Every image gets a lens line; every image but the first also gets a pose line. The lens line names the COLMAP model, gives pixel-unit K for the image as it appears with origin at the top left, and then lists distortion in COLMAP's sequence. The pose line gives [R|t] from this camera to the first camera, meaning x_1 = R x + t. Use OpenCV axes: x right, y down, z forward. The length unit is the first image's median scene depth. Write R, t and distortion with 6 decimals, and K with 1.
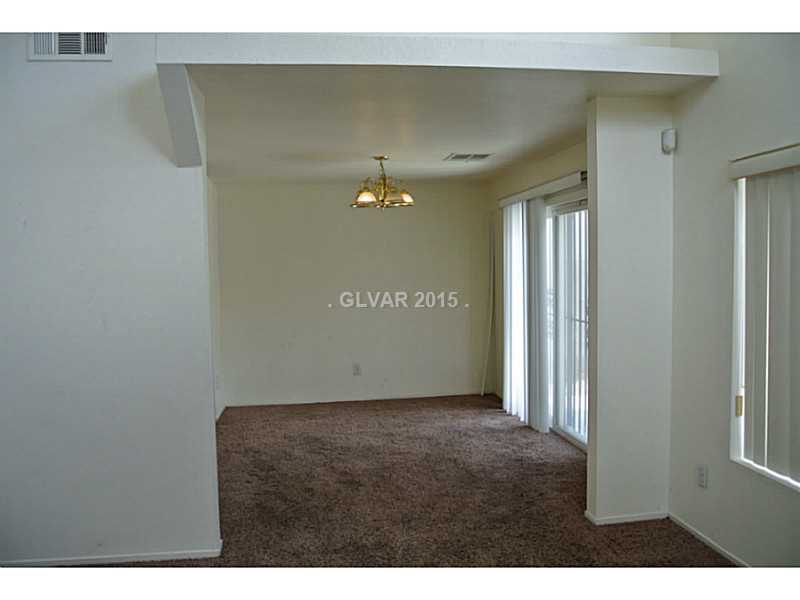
lens RADIAL K [[632.9, 0, 400.0], [0, 632.9, 300.0], [0, 0, 1]] dist [-0.005005, -0.003297]
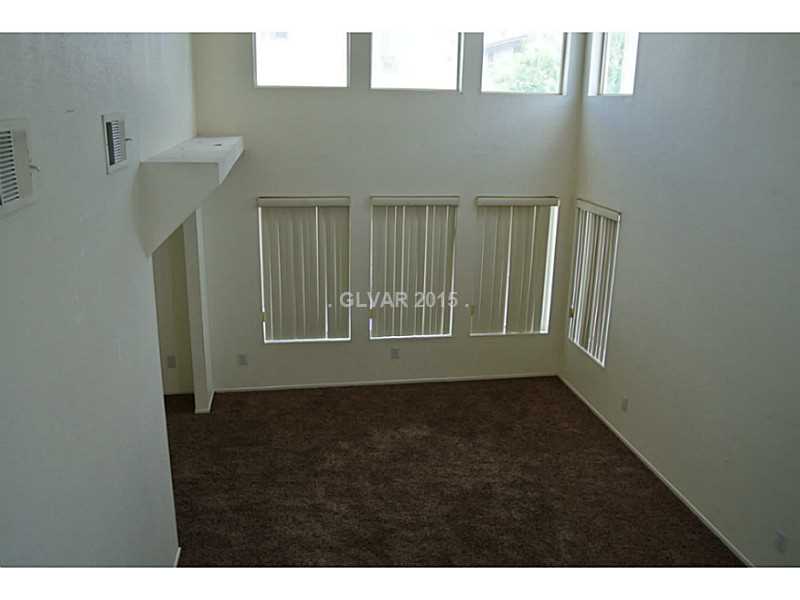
lens RADIAL K [[665.5, 0, 400.0], [0, 665.5, 300.0], [0, 0, 1]] dist [-0.050189, -0.003678]
pose [[-0.068204, -0.268273, 0.960925, -1.497415], [0.033681, 0.962000, 0.270964, -0.439249], [-0.997103, 0.050846, -0.056577, 0.661093]]
